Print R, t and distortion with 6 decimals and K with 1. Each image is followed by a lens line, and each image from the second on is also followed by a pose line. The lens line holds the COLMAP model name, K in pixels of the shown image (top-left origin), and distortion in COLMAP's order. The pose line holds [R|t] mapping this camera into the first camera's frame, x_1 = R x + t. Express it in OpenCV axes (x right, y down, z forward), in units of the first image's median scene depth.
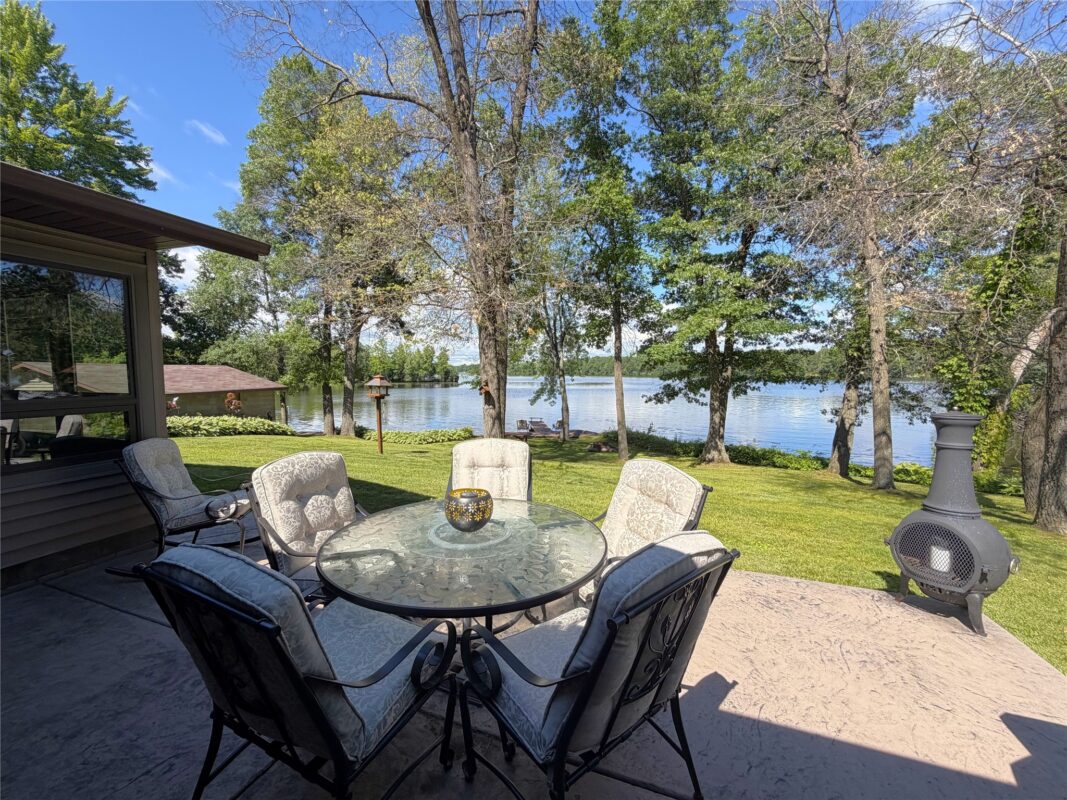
lens RADIAL K [[419.5, 0, 532.5], [0, 419.5, 411.6], [0, 0, 1]] dist [0.000456, -0.000051]
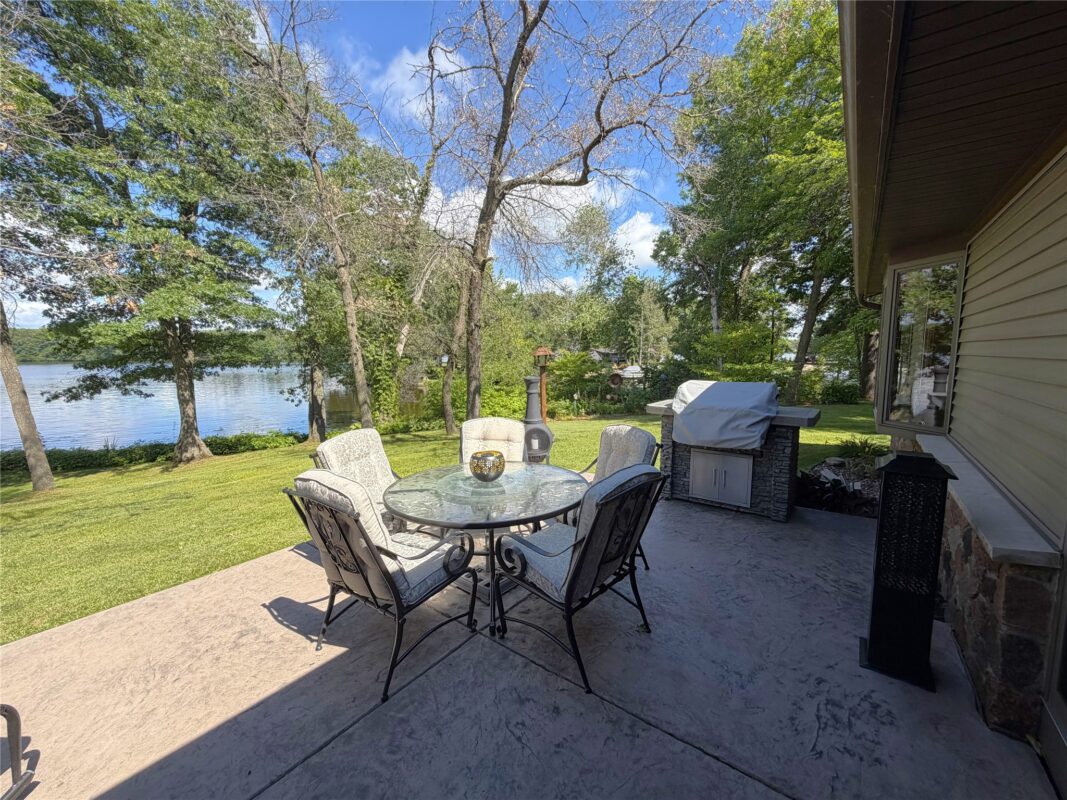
lens RADIAL K [[426.1, 0, 530.0], [0, 426.1, 400.8], [0, 0, 1]] dist [-0.000609, -0.000409]
pose [[0.276079, -0.105526, 0.955324, -0.198771], [0.092239, 0.992276, 0.082951, -0.009926], [-0.956699, 0.065217, 0.283680, 0.069708]]
